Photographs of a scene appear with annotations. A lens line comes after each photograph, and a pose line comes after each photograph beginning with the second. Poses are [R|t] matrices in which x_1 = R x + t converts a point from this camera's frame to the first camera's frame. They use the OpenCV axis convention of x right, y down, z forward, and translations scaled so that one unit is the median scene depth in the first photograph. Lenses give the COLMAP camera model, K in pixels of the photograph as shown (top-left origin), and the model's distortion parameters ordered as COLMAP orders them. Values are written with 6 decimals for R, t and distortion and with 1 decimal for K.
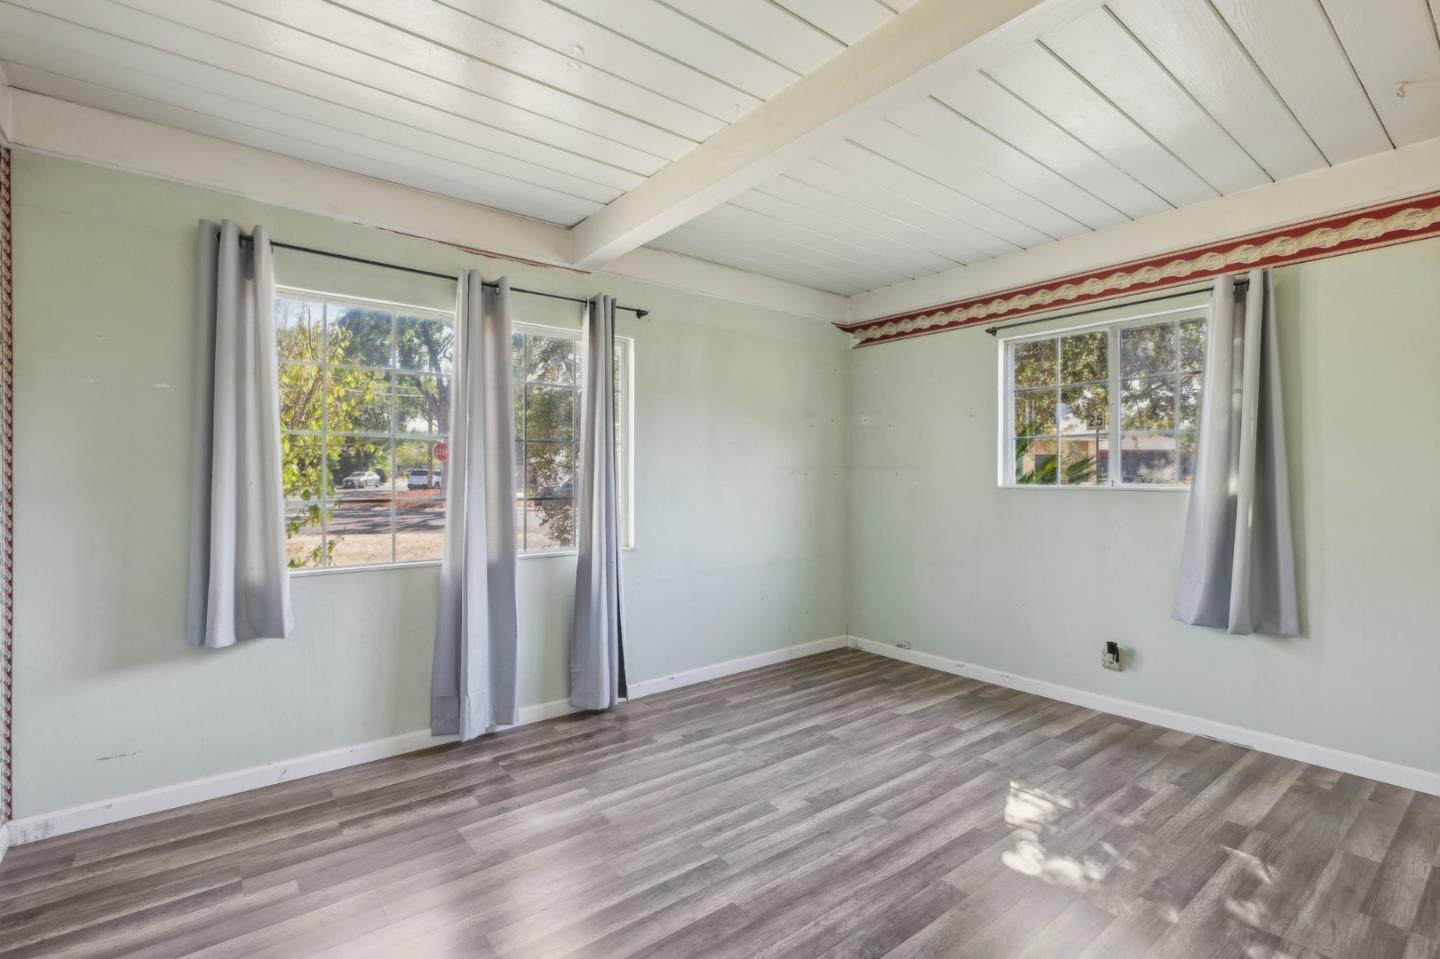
lens RADIAL K [[670.0, 0, 722.0], [0, 670.0, 488.2], [0, 0, 1]] dist [-0.001525, 0.001123]
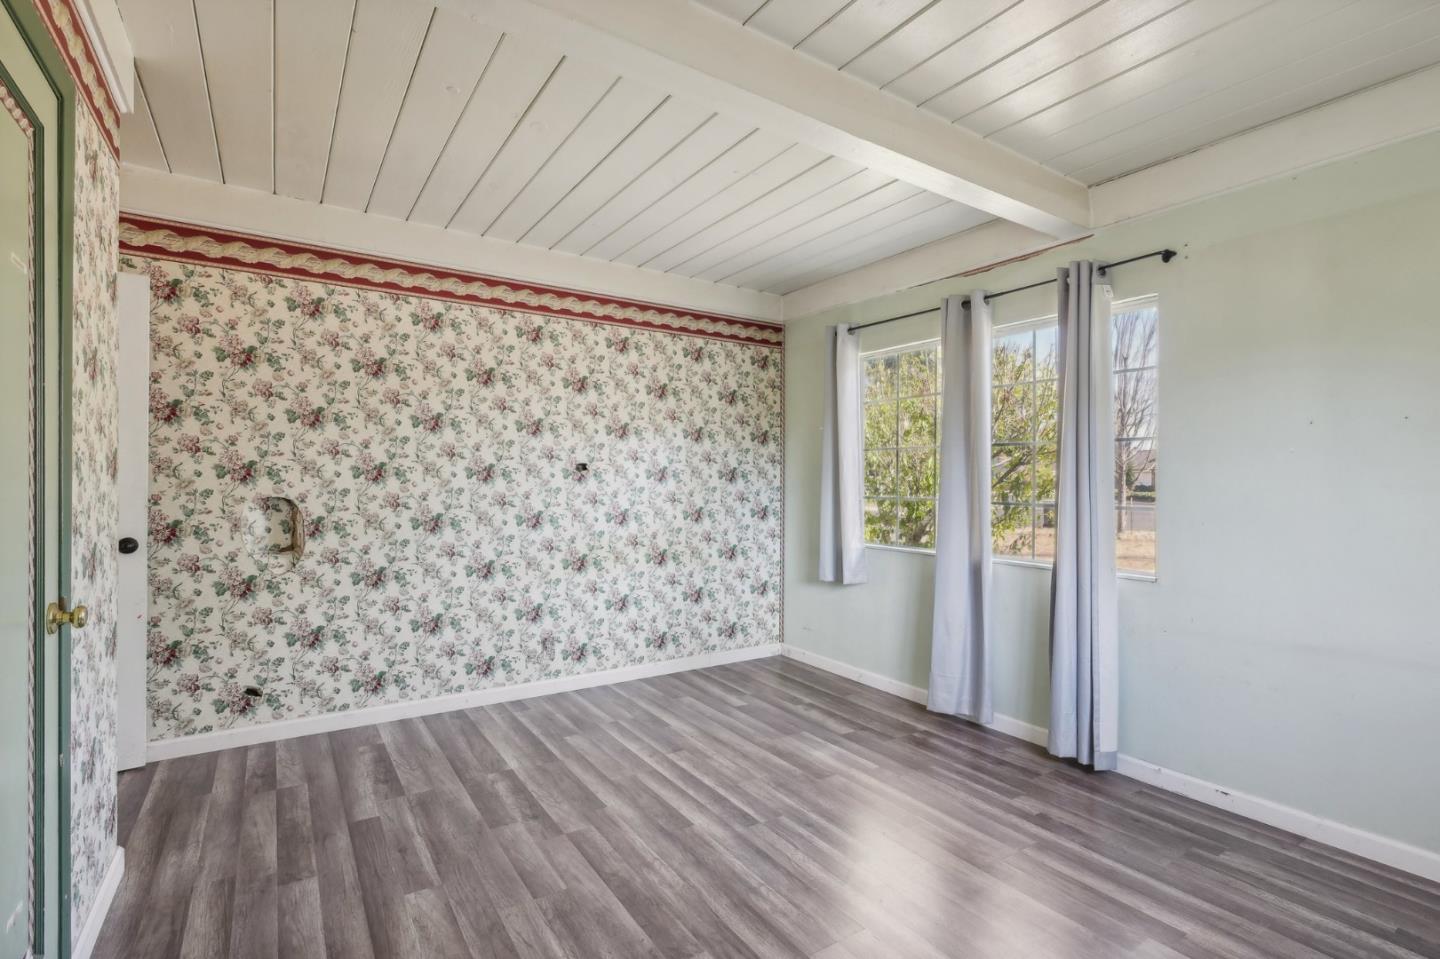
lens RADIAL K [[670.0, 0, 712.7], [0, 670.0, 472.6], [0, 0, 1]] dist [-0.001525, 0.001123]
pose [[-0.082304, -0.007401, -0.996580, 0.862665], [-0.023749, 0.999703, -0.005462, -0.013632], [0.996324, 0.023218, -0.082455, 0.779216]]
